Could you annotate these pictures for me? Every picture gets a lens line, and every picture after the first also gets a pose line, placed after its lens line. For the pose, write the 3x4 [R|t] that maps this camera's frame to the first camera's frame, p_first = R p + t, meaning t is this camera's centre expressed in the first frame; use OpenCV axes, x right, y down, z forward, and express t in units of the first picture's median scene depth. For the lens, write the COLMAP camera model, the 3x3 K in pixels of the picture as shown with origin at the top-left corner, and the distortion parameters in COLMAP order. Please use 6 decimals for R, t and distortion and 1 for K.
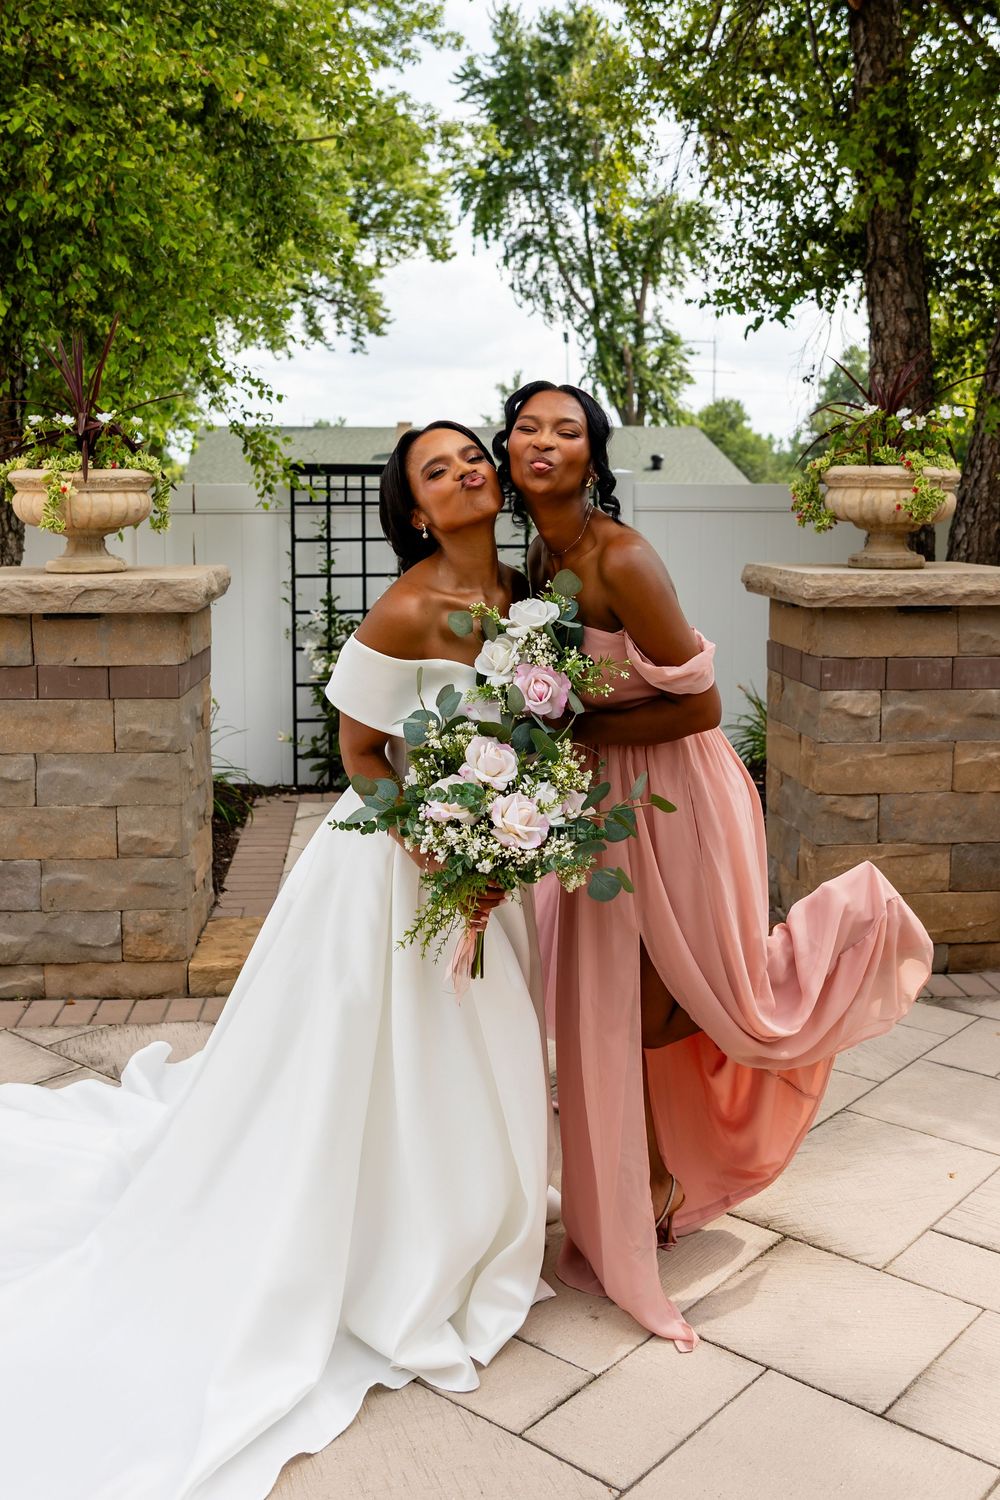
lens RADIAL K [[1499.3, 0, 505.4], [0, 1499.3, 650.1], [0, 0, 1]] dist [-0.008280, 0.000000]
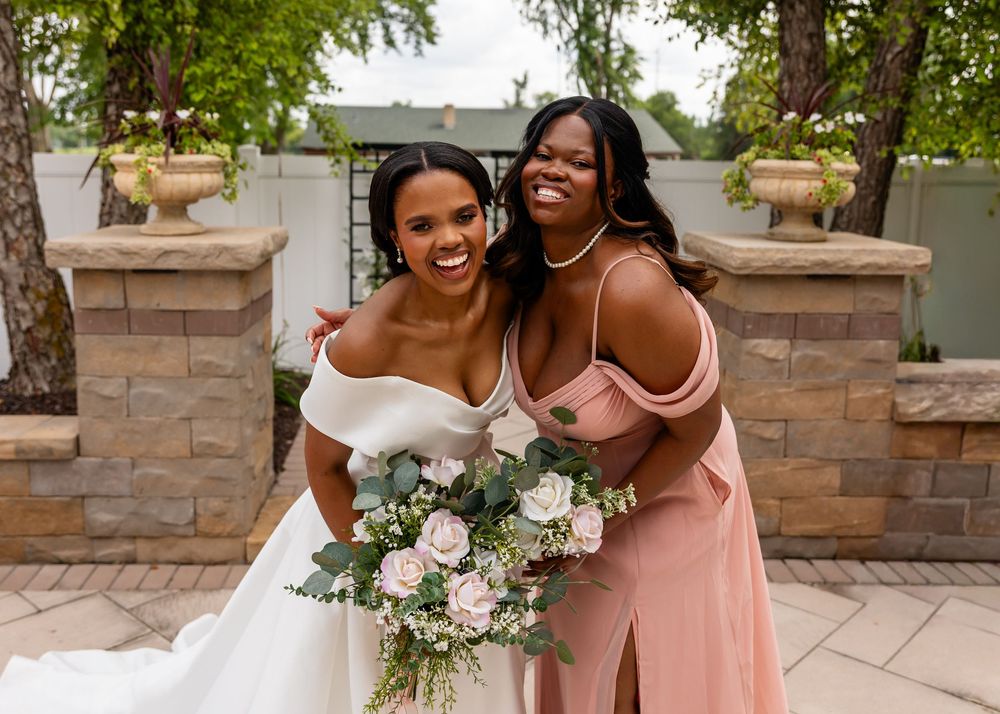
lens RADIAL K [[968.4, 0, 484.7], [0, 968.4, 294.5], [0, 0, 1]] dist [0.013742, 0.000000]
pose [[0.999317, 0.019985, -0.031070, 0.010433], [-0.018567, 0.998803, 0.045253, -0.027276], [0.031938, -0.044645, 0.998492, 0.110128]]
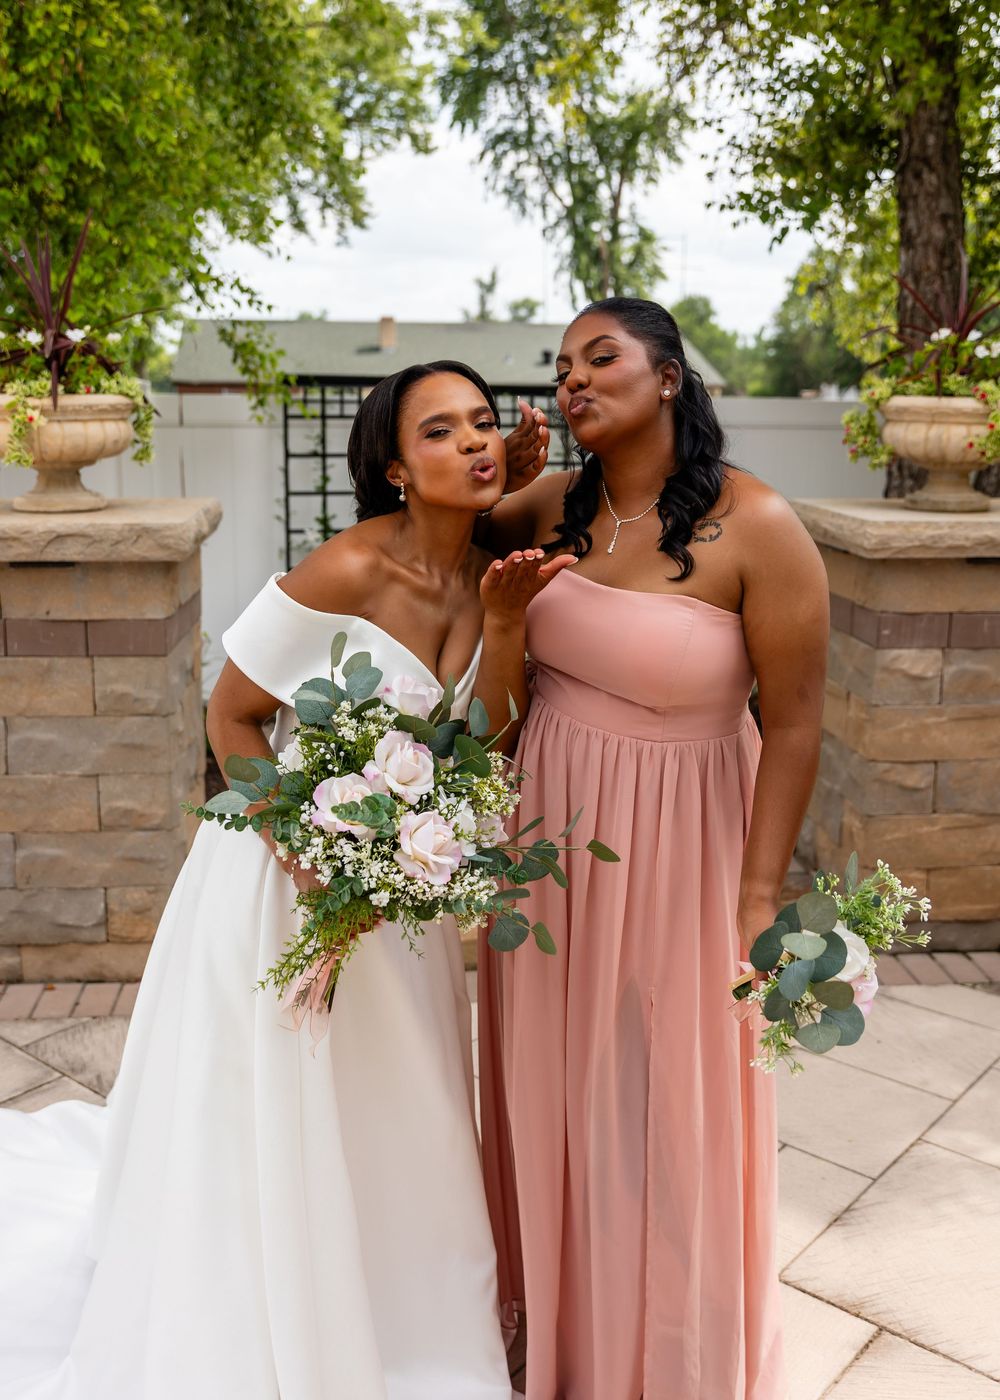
lens RADIAL K [[1397.3, 0, 501.9], [0, 1397.3, 653.6], [0, 0, 1]] dist [0.009715, 0.000000]
pose [[0.999810, 0.005955, 0.018552, -0.020301], [-0.007560, 0.996120, 0.087683, -0.026791], [-0.017958, -0.087806, 0.995976, 0.101833]]
